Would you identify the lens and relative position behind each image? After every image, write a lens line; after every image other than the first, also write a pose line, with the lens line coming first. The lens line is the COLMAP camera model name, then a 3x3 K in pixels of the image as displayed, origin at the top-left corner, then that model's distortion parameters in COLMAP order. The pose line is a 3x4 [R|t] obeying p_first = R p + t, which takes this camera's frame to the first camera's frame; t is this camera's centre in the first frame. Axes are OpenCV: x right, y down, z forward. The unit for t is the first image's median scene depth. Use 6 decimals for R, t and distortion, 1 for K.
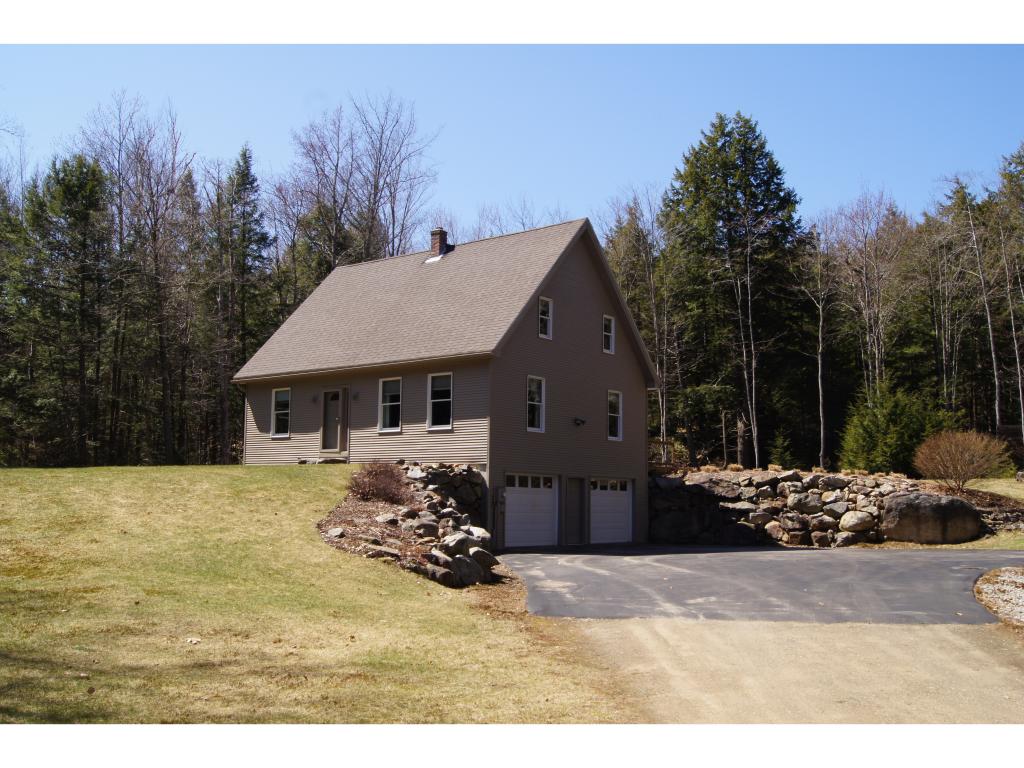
lens RADIAL K [[994.5, 0, 512.0], [0, 994.5, 399.1], [0, 0, 1]] dist [-0.070083, 0.012068]
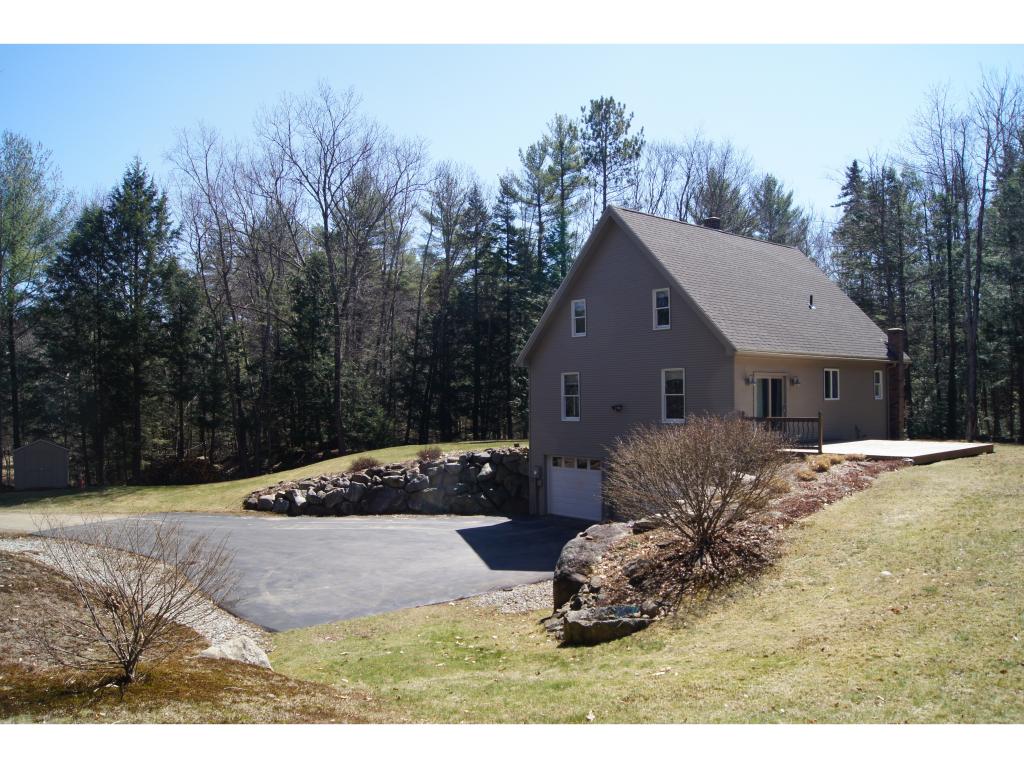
lens RADIAL K [[799.2, 0, 515.8], [0, 799.2, 399.3], [0, 0, 1]] dist [-0.084374, 0.017831]
pose [[-0.181403, -0.011640, -0.983340, 0.794721], [0.109451, 0.993479, -0.031951, 0.025783], [0.977299, -0.113424, -0.178946, 0.924200]]
